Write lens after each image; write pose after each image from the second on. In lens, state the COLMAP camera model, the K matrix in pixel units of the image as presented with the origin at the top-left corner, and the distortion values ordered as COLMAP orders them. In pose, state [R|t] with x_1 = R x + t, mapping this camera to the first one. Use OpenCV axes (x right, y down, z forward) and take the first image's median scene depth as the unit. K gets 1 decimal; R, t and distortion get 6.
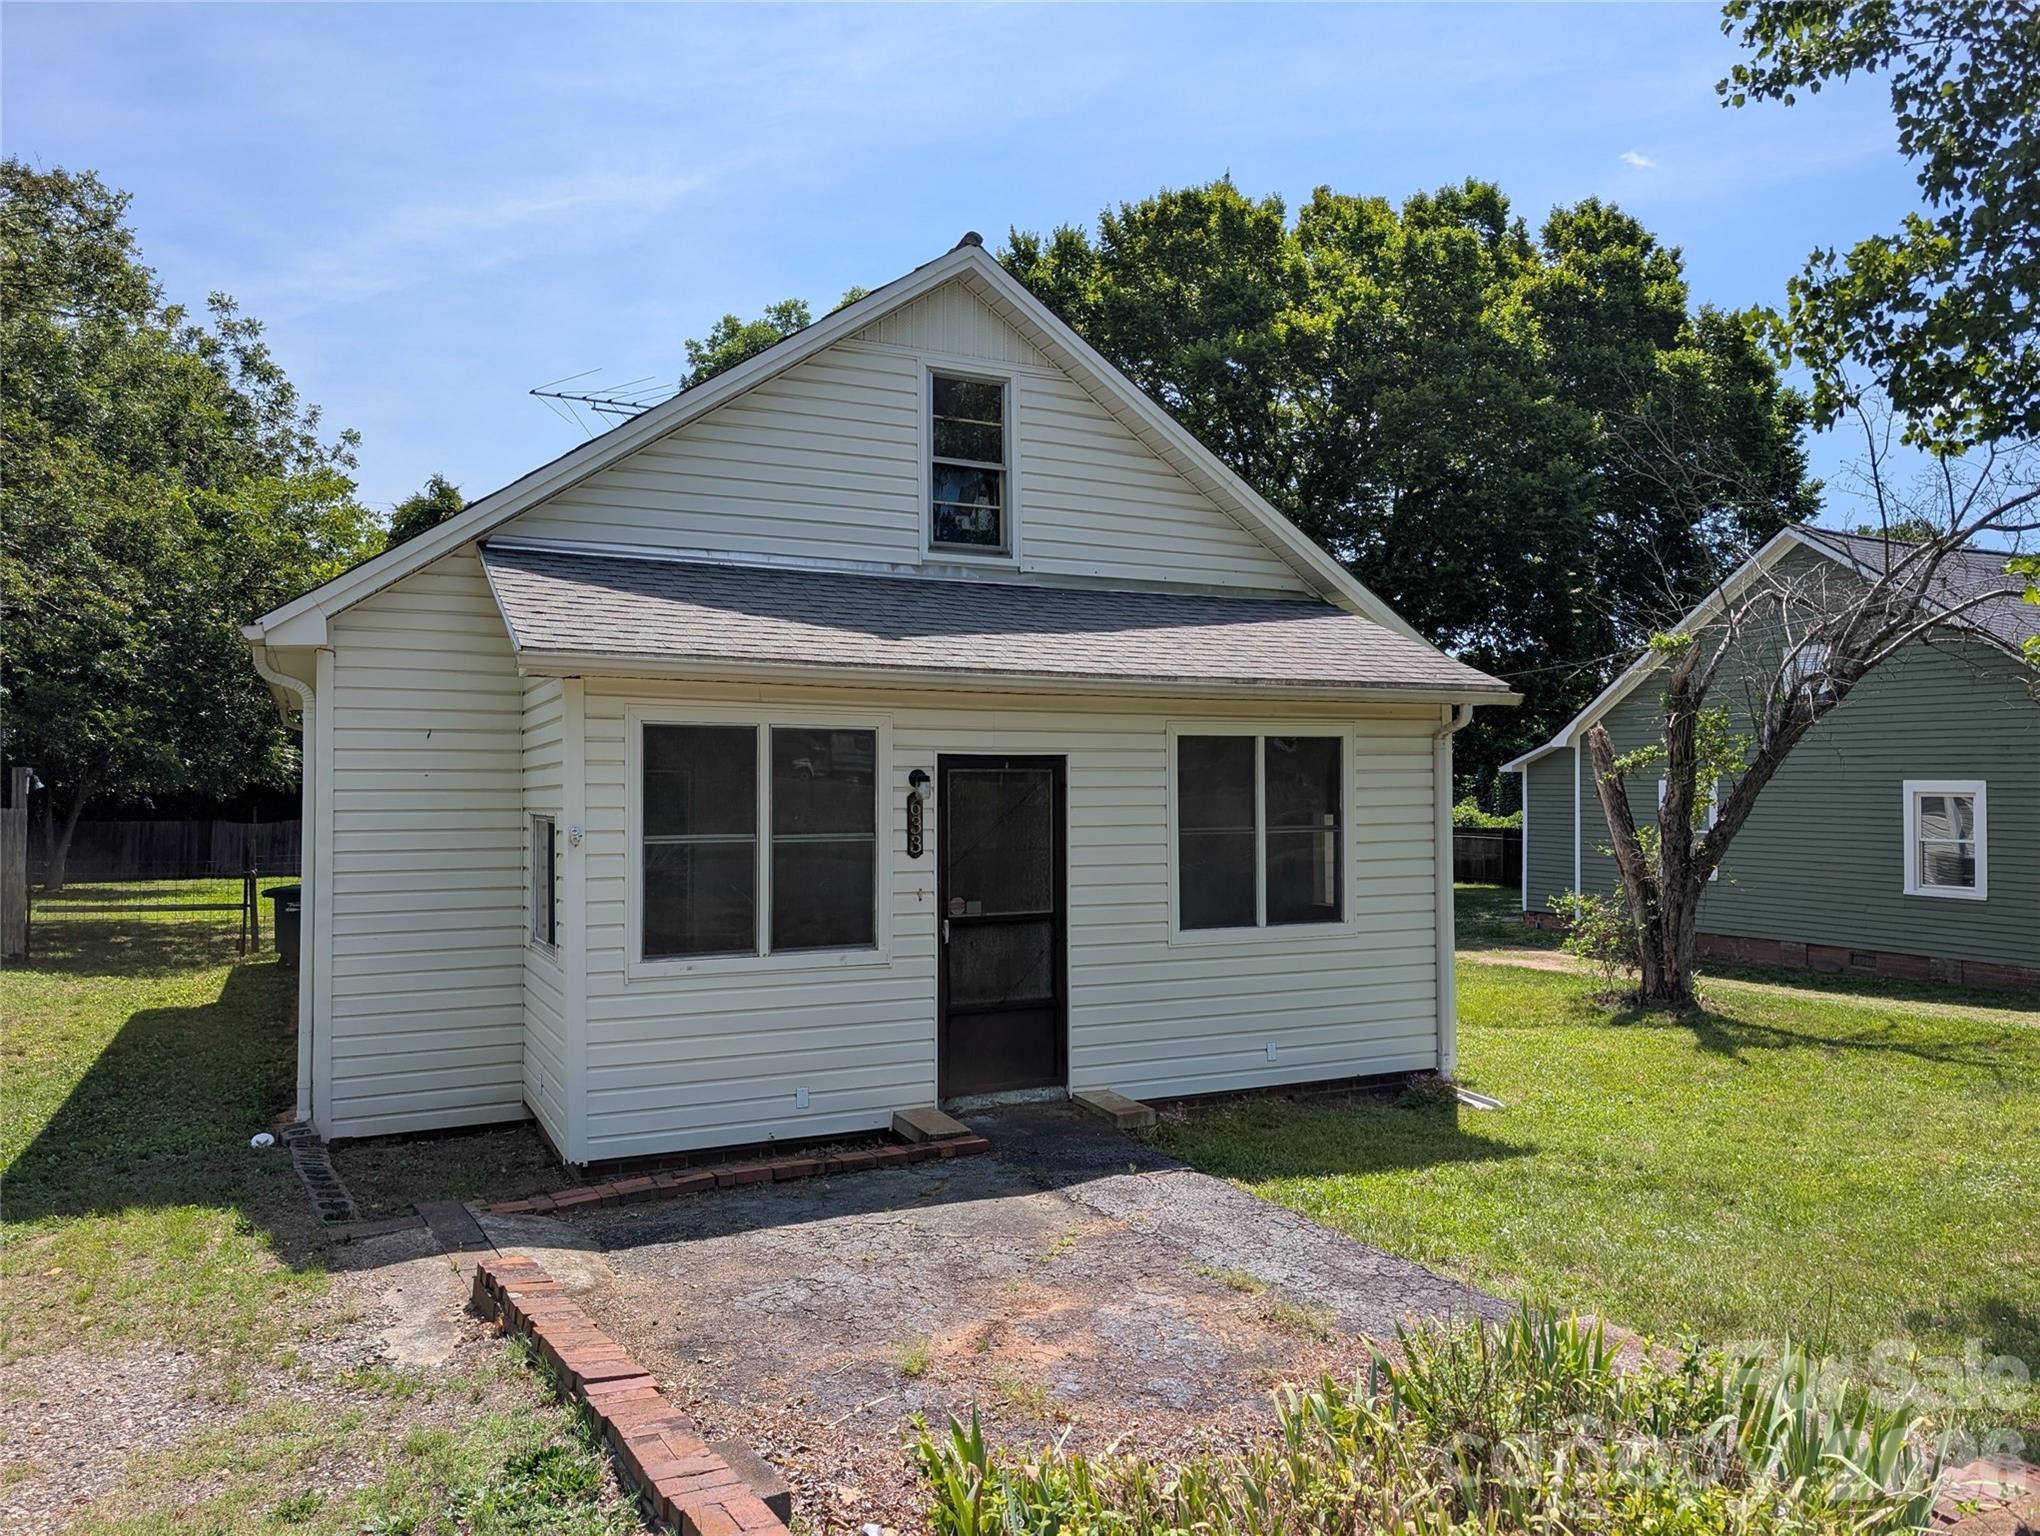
lens RADIAL K [[1443.2, 0, 1021.8], [0, 1443.2, 766.8], [0, 0, 1]] dist [0.012103, 0.001591]
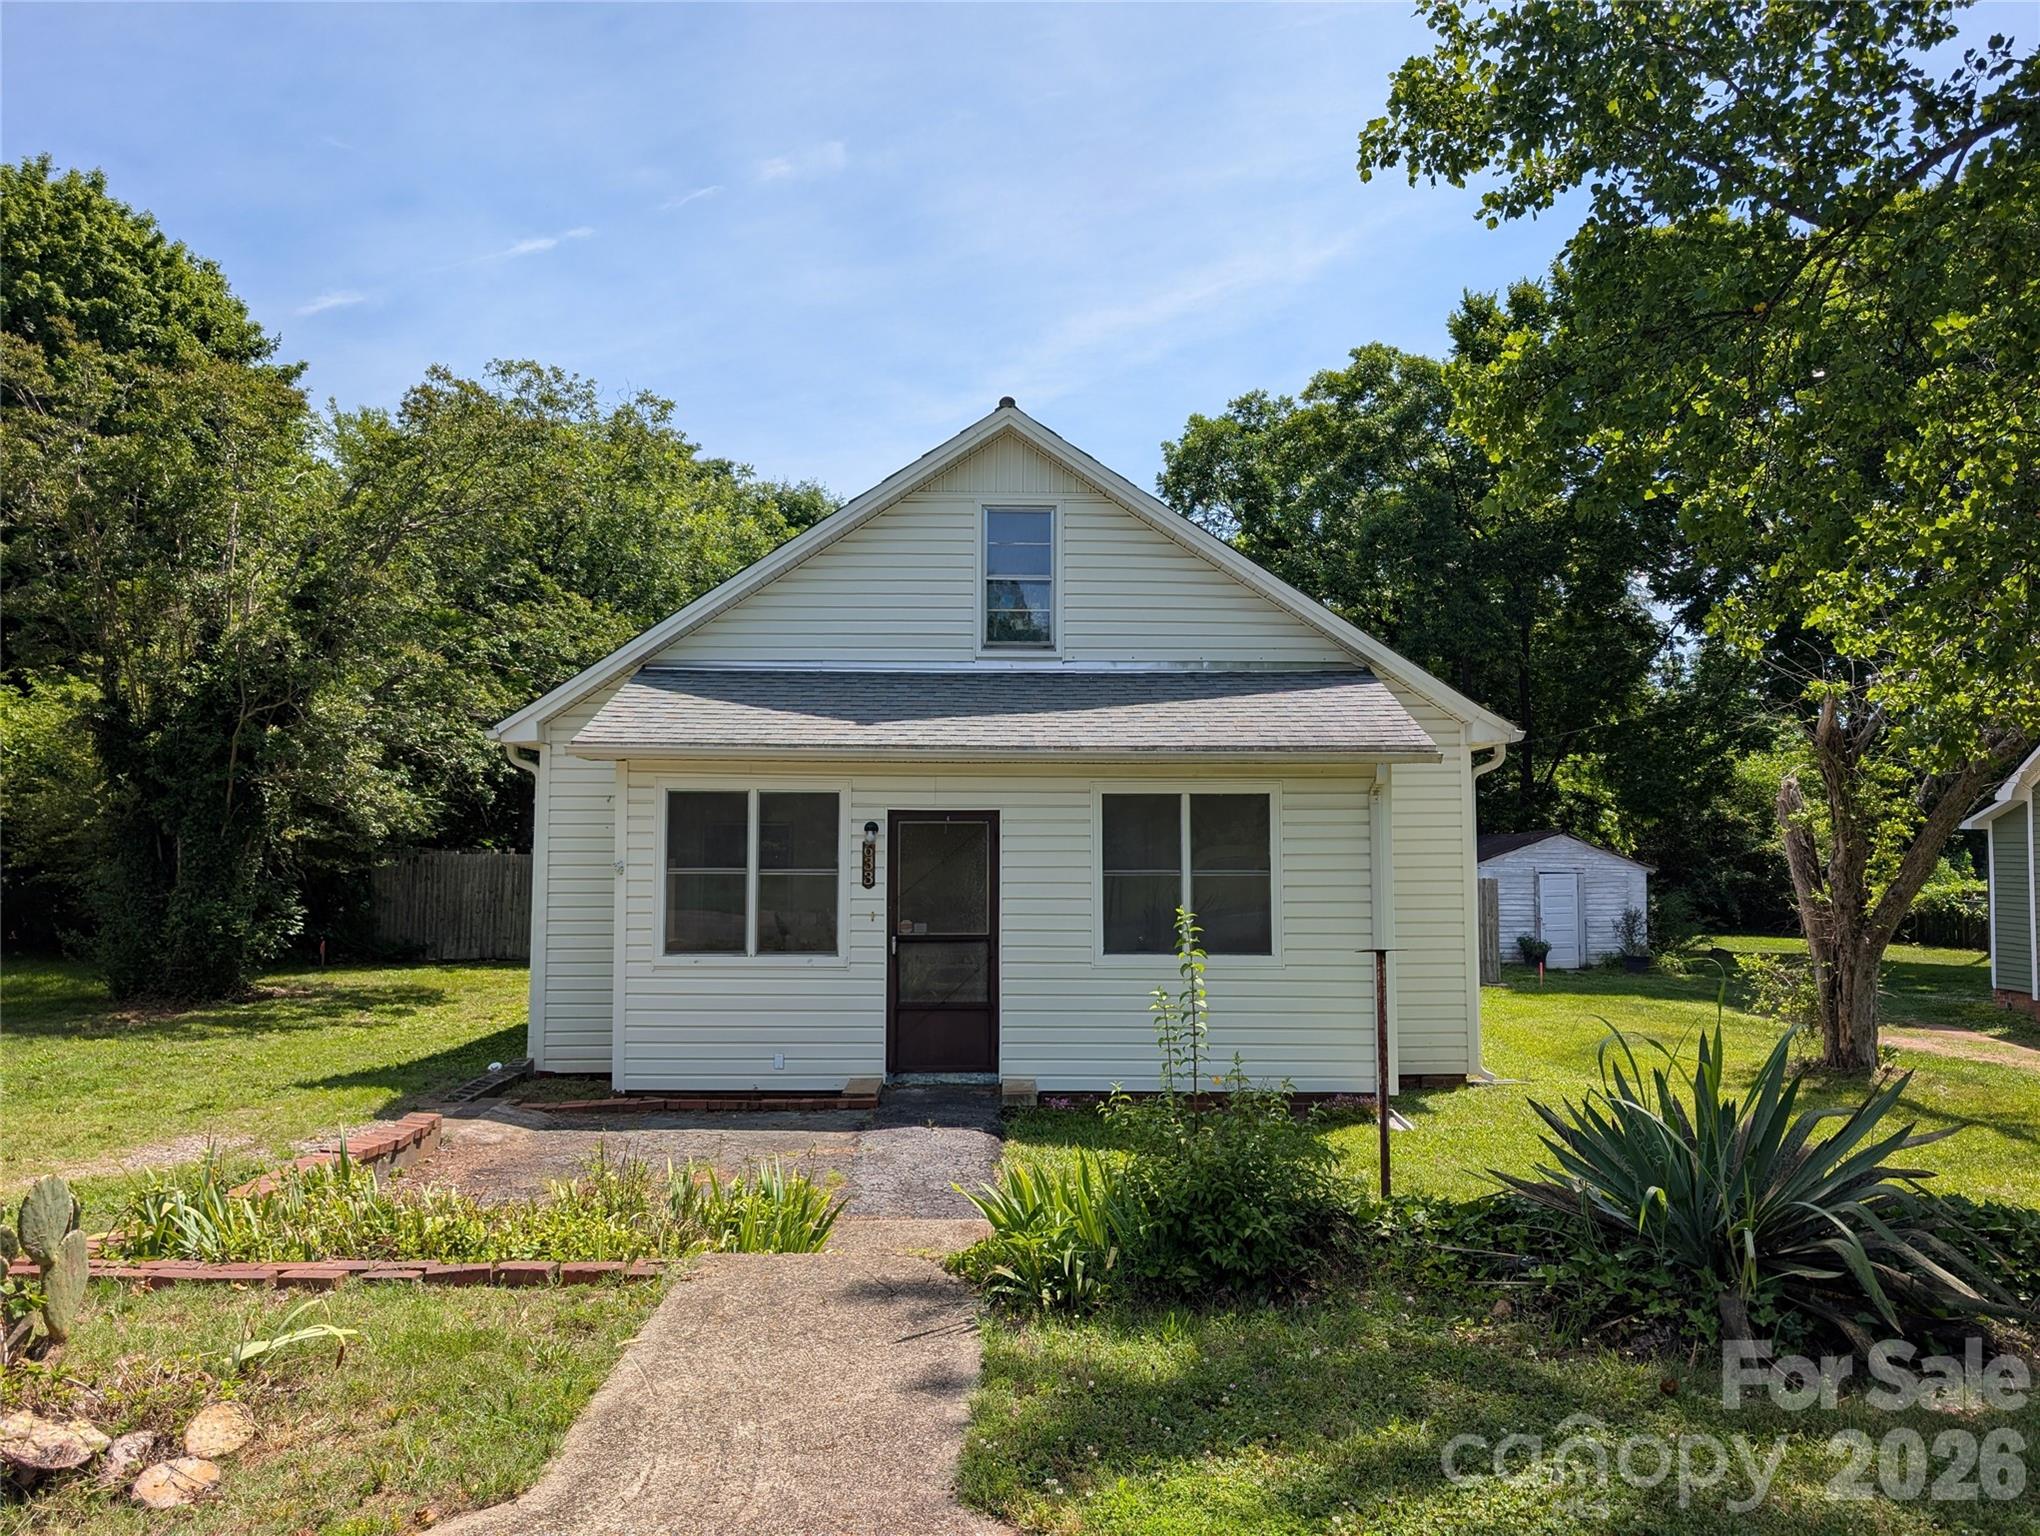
lens RADIAL K [[1443.2, 0, 1015.5], [0, 1443.2, 769.5], [0, 0, 1]] dist [0.012103, 0.001591]
pose [[0.906162, -0.019486, -0.422481, 0.584234], [0.001476, 0.999078, -0.042915, 0.010356], [0.422928, 0.038264, 0.905355, -0.145436]]
